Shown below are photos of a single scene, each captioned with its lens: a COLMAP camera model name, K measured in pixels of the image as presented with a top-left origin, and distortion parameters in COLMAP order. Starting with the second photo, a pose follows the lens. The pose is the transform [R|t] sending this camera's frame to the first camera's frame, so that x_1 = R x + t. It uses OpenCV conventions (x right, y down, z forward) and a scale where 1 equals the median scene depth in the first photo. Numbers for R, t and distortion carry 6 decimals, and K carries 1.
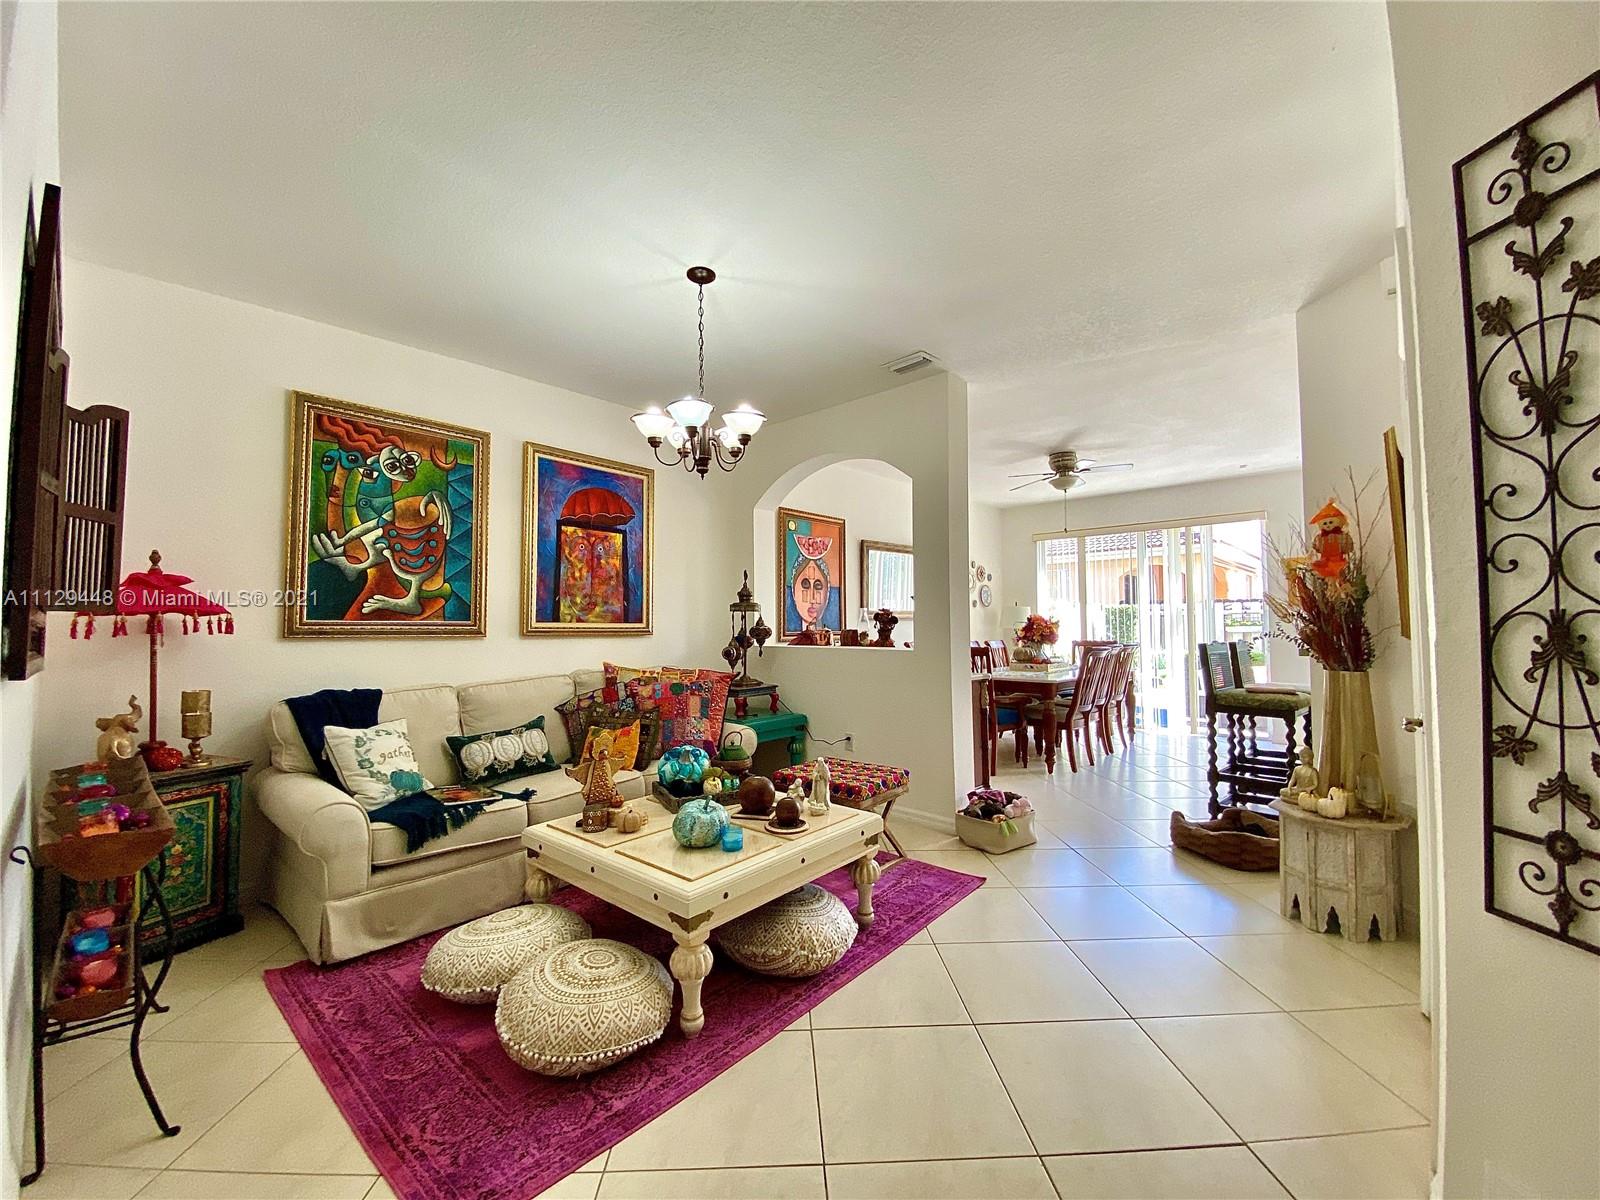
lens RADIAL K [[654.5, 0, 796.0], [0, 654.5, 598.7], [0, 0, 1]] dist [0.018849, -0.018838]
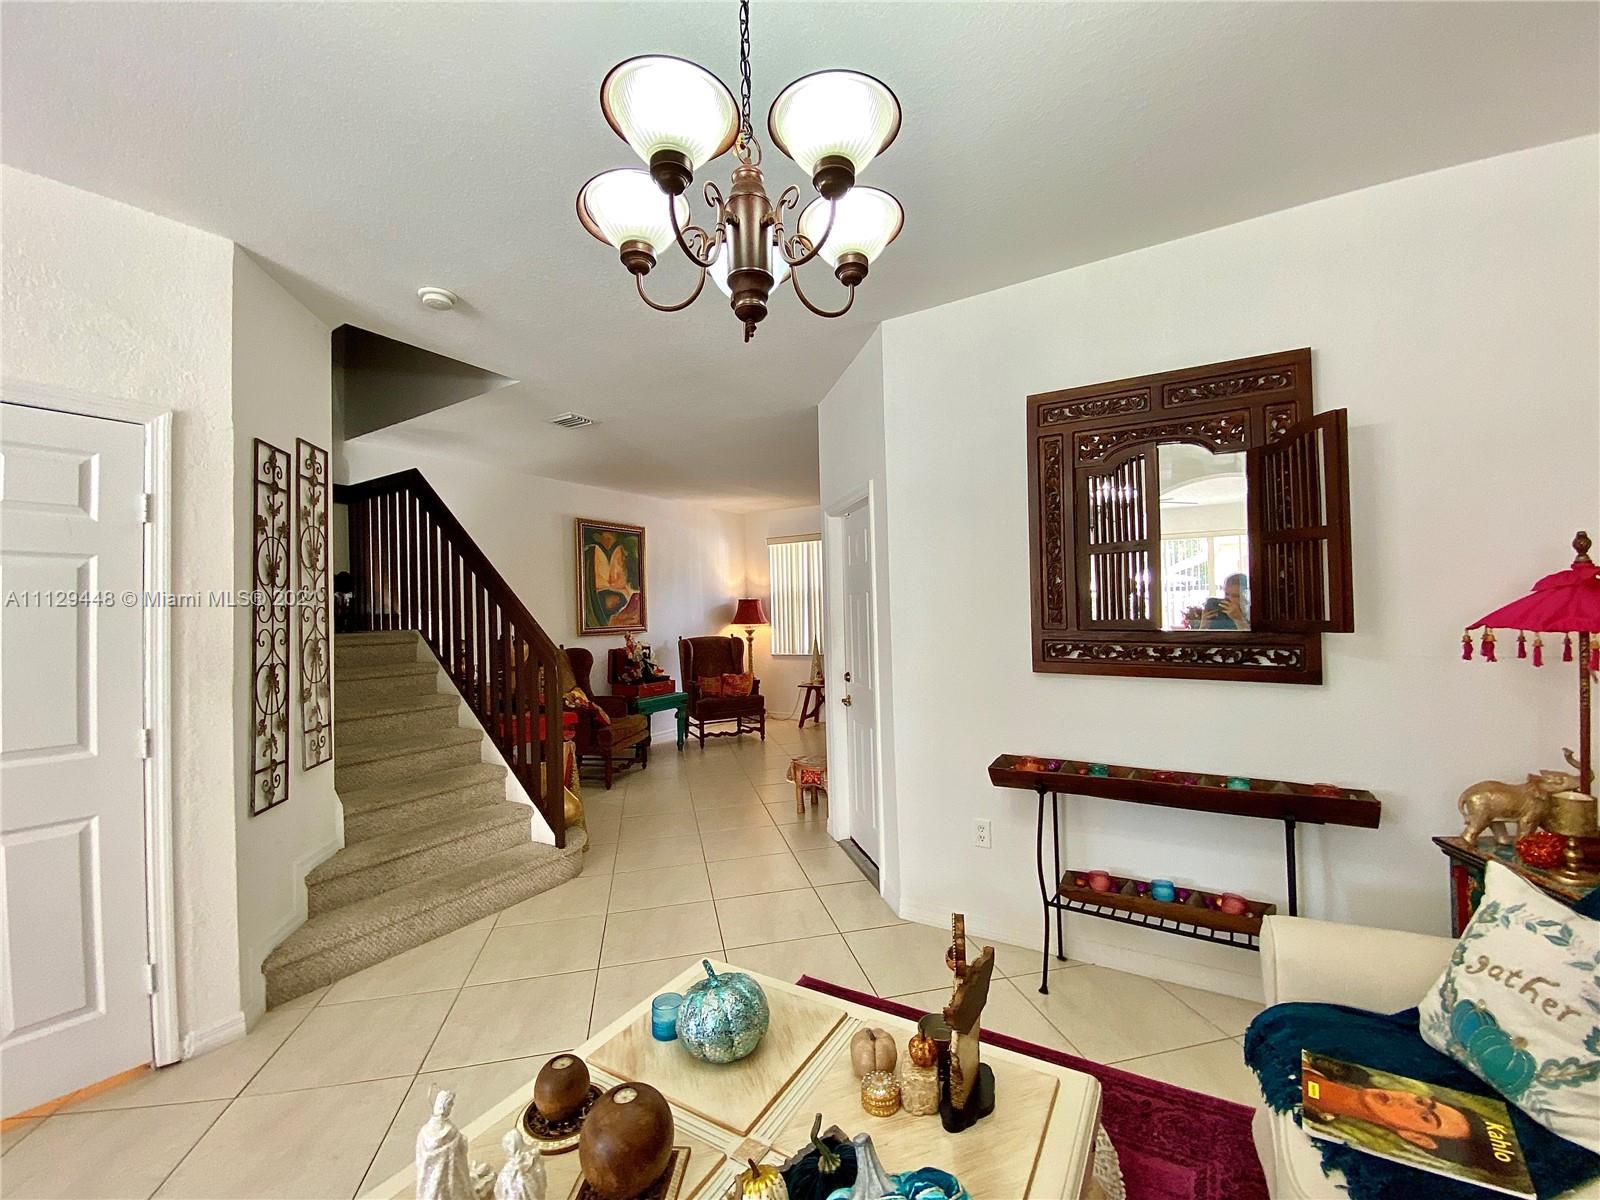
lens RADIAL K [[654.5, 0, 799.6], [0, 654.5, 598.4], [0, 0, 1]] dist [0.018849, -0.018838]
pose [[-0.982817, 0.028105, -0.182432, -0.076467], [0.039298, 0.997541, -0.058037, -0.001408], [0.180353, -0.064209, -0.981504, 1.126963]]
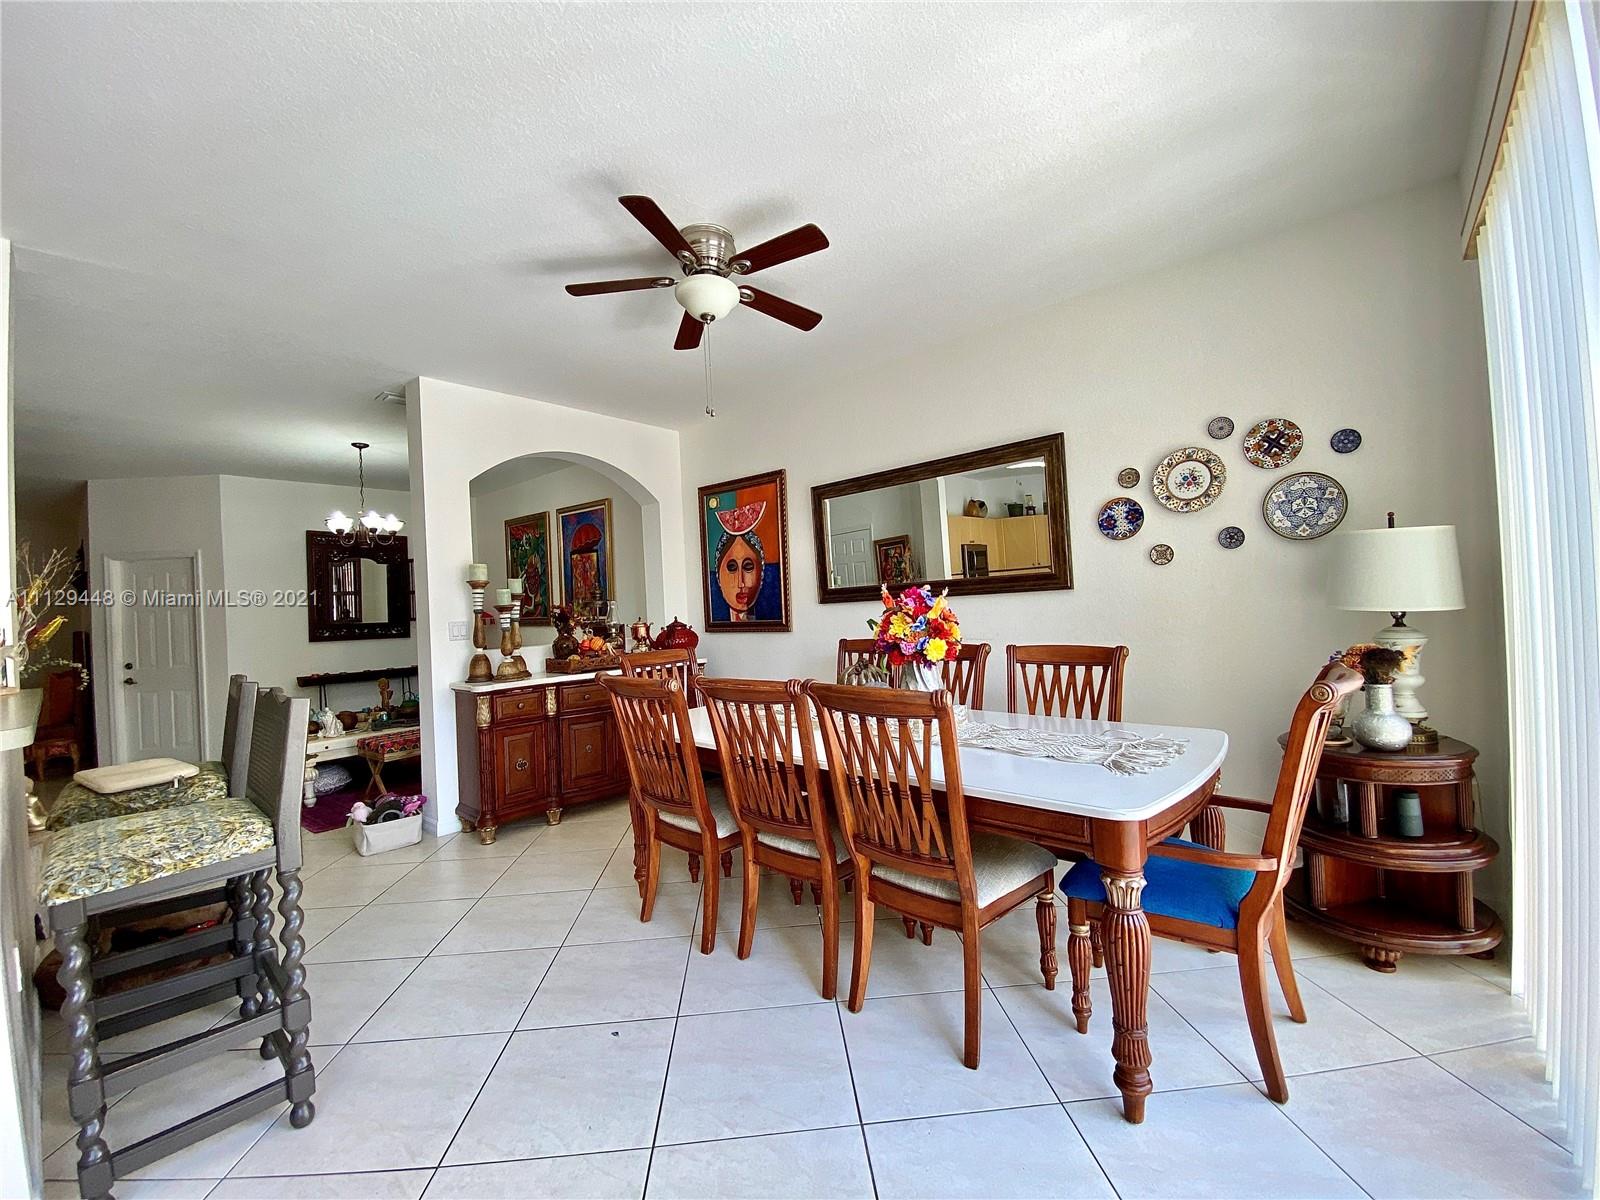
lens RADIAL K [[654.5, 0, 796.9], [0, 654.5, 596.8], [0, 0, 1]] dist [0.018849, -0.018838]
pose [[0.030480, -0.005910, -0.999518, 1.481263], [0.086779, 0.996222, -0.003244, 0.048440], [0.995761, -0.086638, 0.030877, 1.784700]]
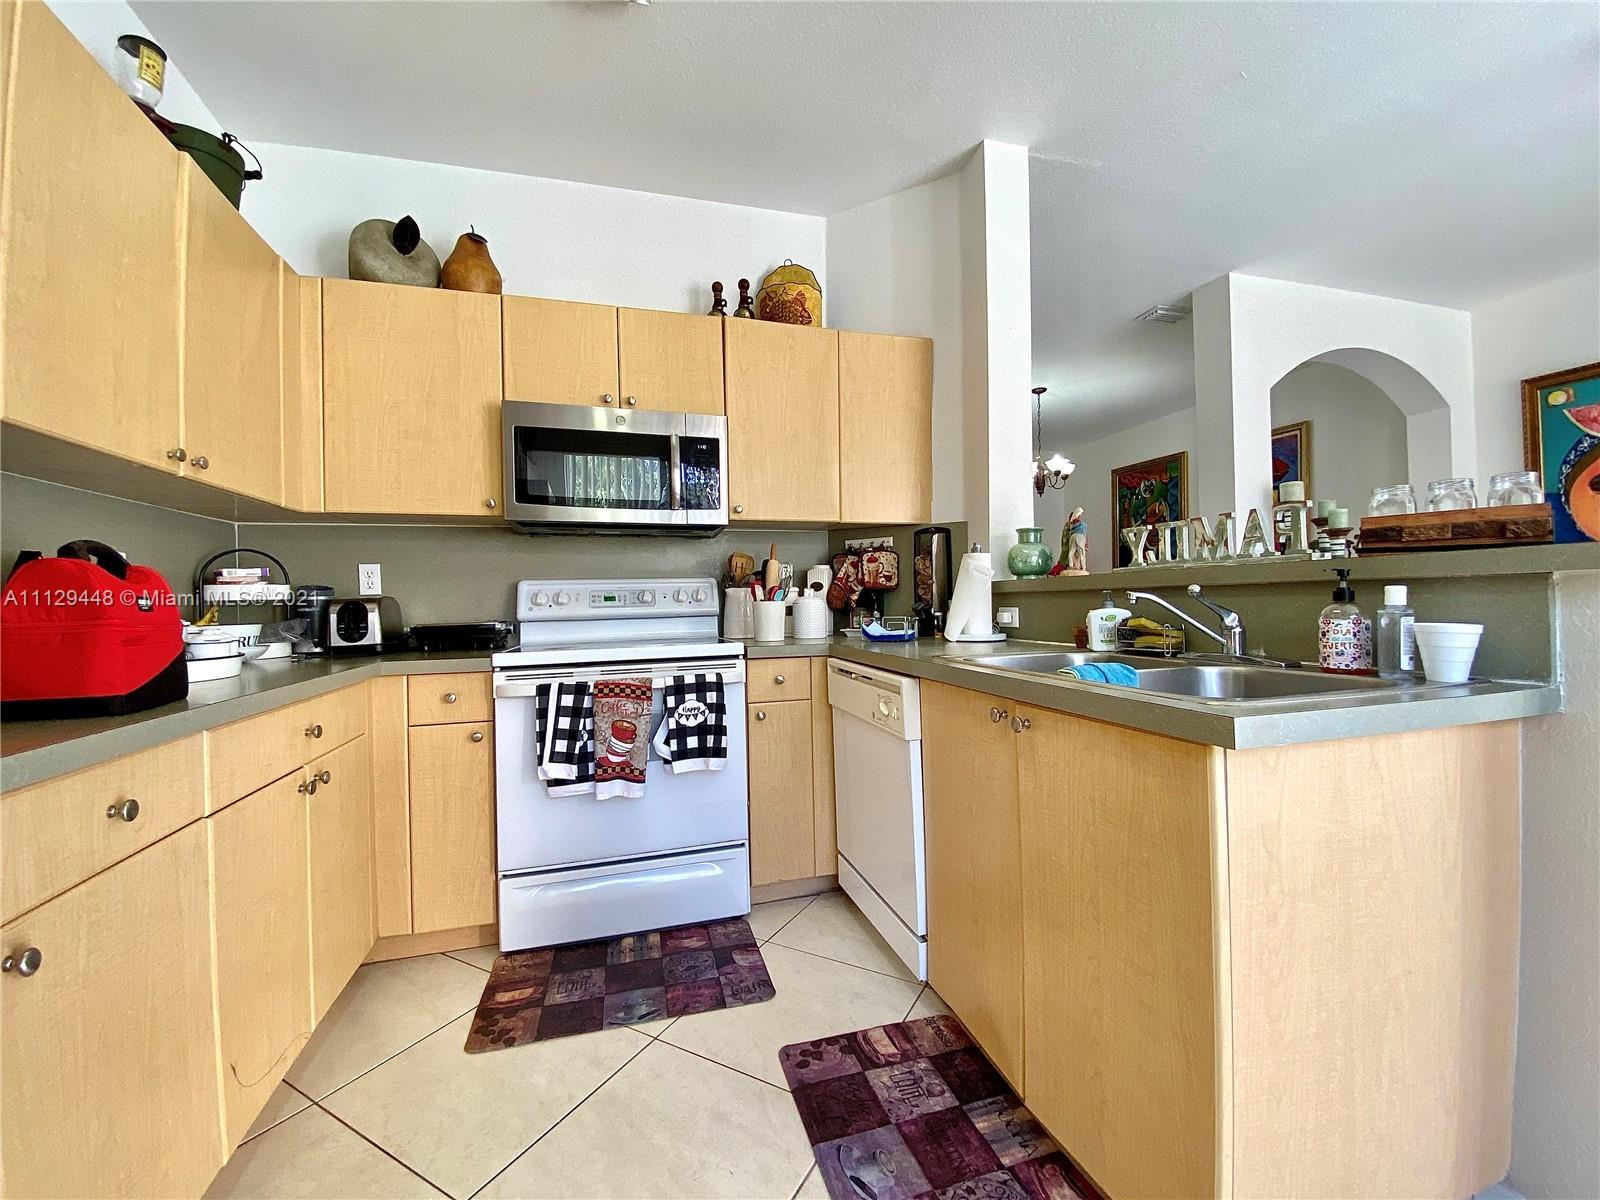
lens RADIAL K [[654.5, 0, 797.8], [0, 654.5, 599.2], [0, 0, 1]] dist [0.018849, -0.018838]
pose [[-0.523278, 0.012613, -0.852068, 1.531701], [0.055535, 0.998270, -0.019329, 0.092383], [0.850350, -0.057434, -0.523073, 1.132932]]
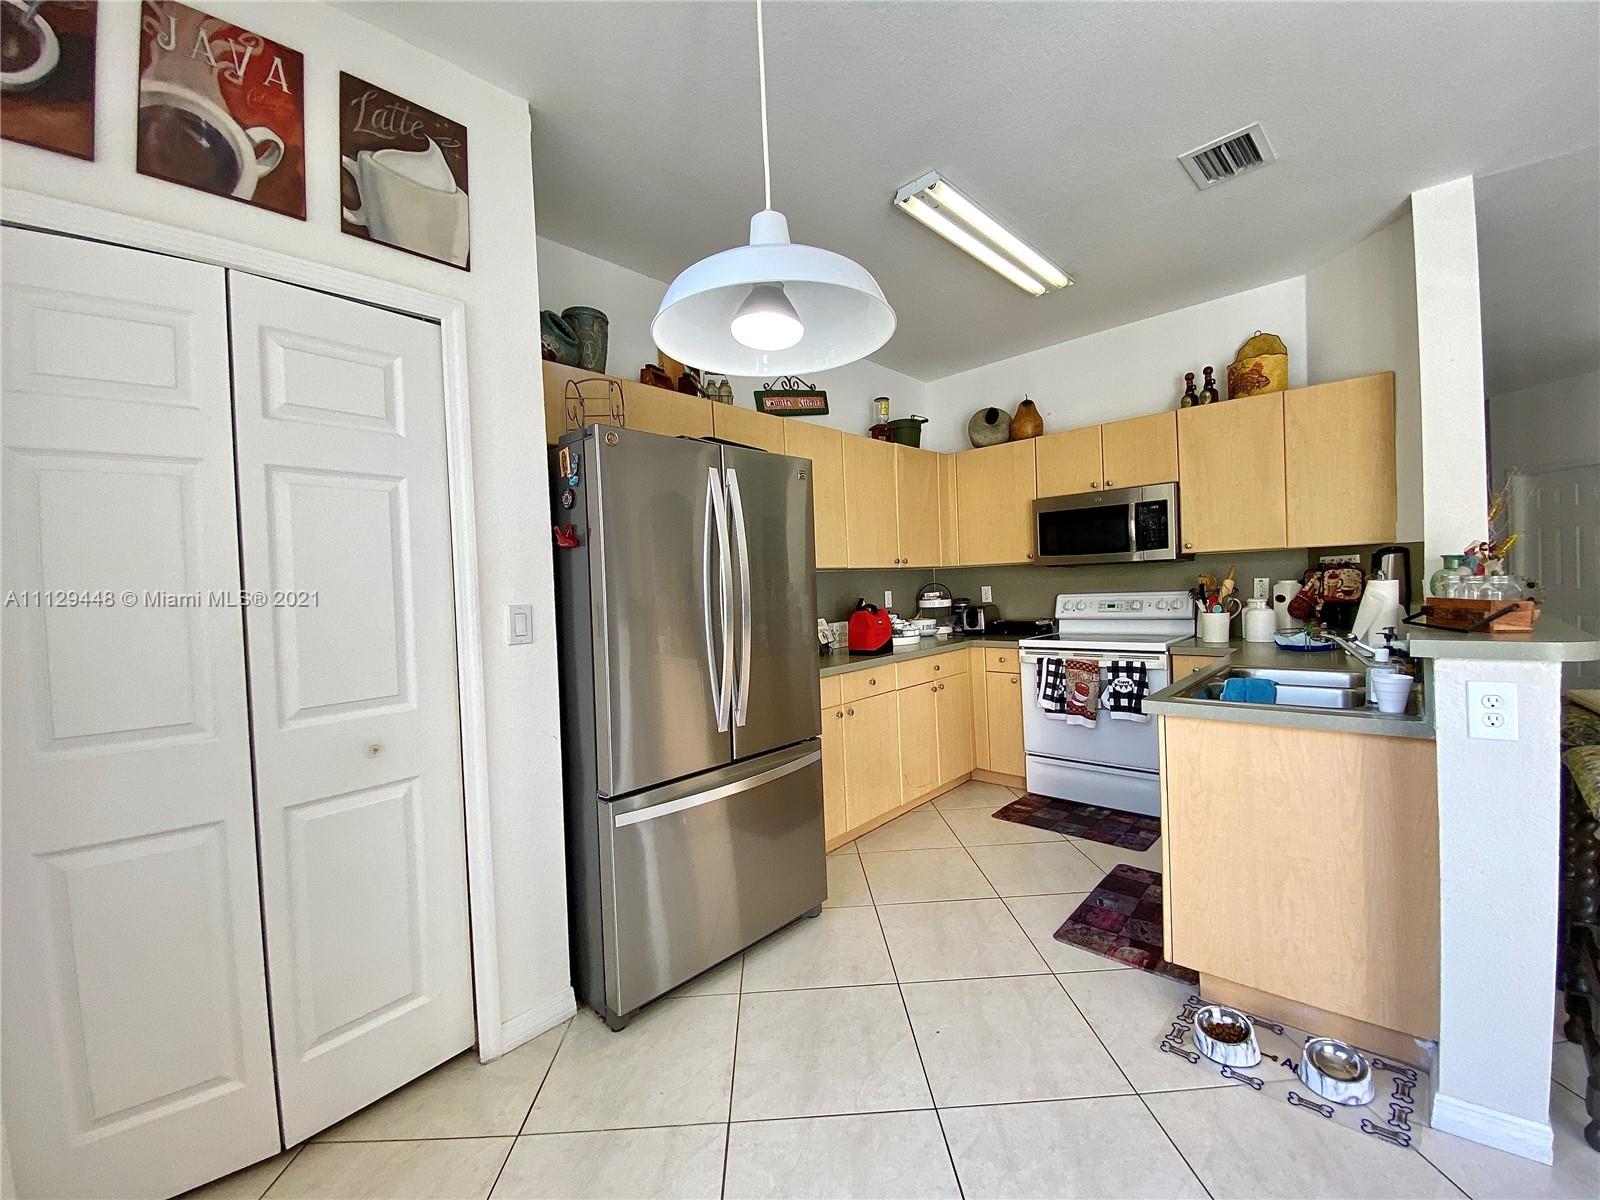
lens RADIAL K [[654.5, 0, 796.4], [0, 654.5, 595.5], [0, 0, 1]] dist [0.018849, -0.018838]
pose [[-0.998784, 0.048812, 0.006898, 1.550994], [0.048670, 0.998625, -0.019458, 0.042213], [-0.007839, -0.019098, -0.999787, 1.721479]]
